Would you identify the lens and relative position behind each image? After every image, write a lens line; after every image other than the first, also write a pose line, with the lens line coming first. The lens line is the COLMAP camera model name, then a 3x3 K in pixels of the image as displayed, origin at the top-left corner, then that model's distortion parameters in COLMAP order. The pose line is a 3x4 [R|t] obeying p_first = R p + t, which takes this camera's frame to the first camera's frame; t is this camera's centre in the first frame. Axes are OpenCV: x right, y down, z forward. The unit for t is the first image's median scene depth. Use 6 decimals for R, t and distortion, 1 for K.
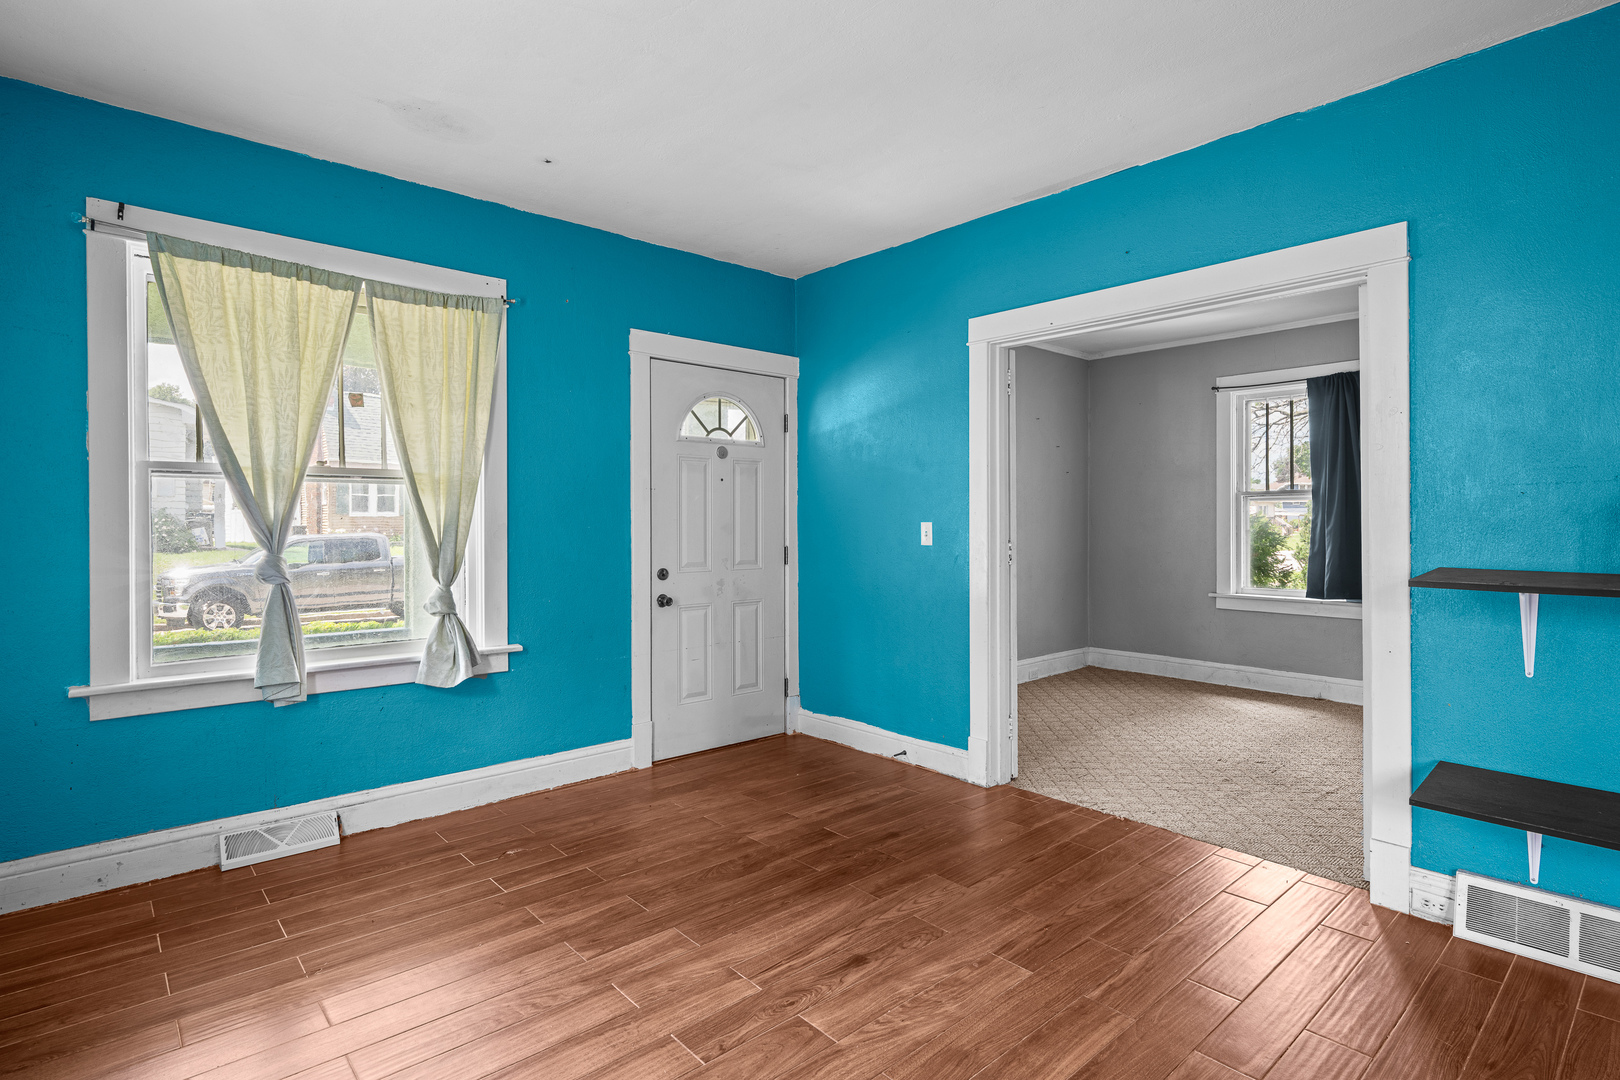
lens RADIAL K [[819.8, 0, 815.7], [0, 819.8, 528.6], [0, 0, 1]] dist [-0.001423, -0.000158]
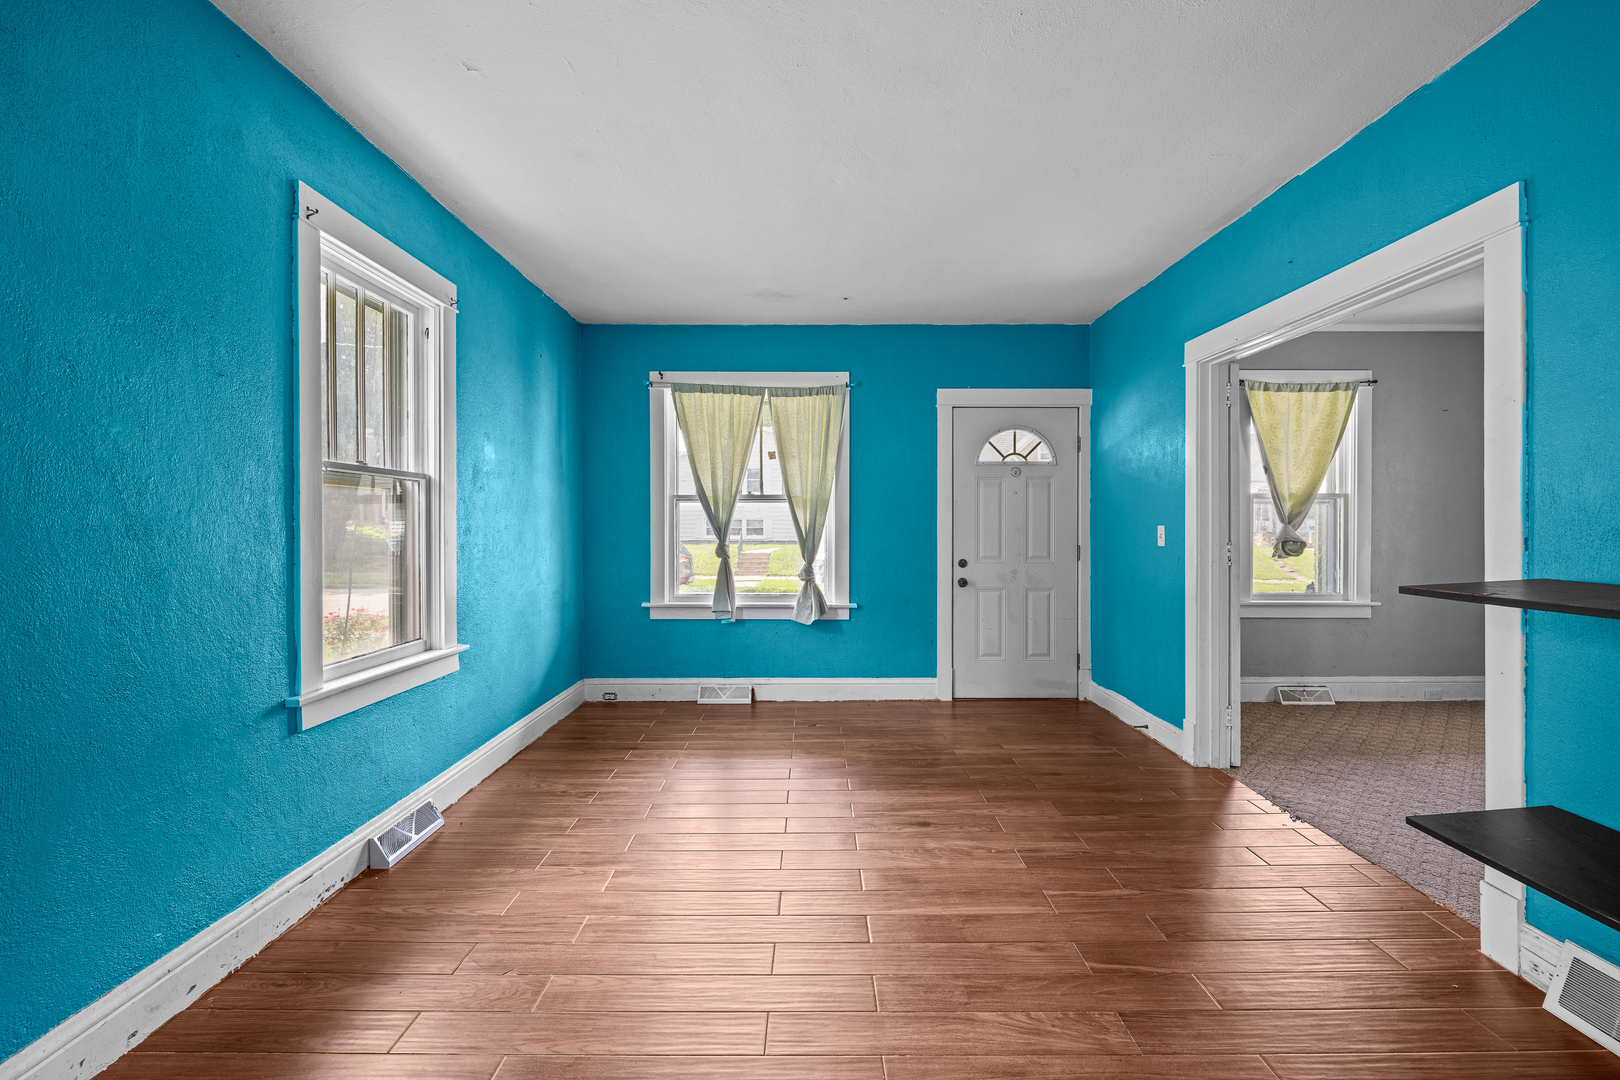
lens RADIAL K [[687.0, 0, 812.6], [0, 687.0, 532.4], [0, 0, 1]] dist [-0.002601, -0.000315]
pose [[0.745134, 0.007819, -0.666869, 0.450720], [-0.006247, 0.999969, 0.004745, 0.000062], [0.666885, 0.000630, 0.745160, -0.031244]]
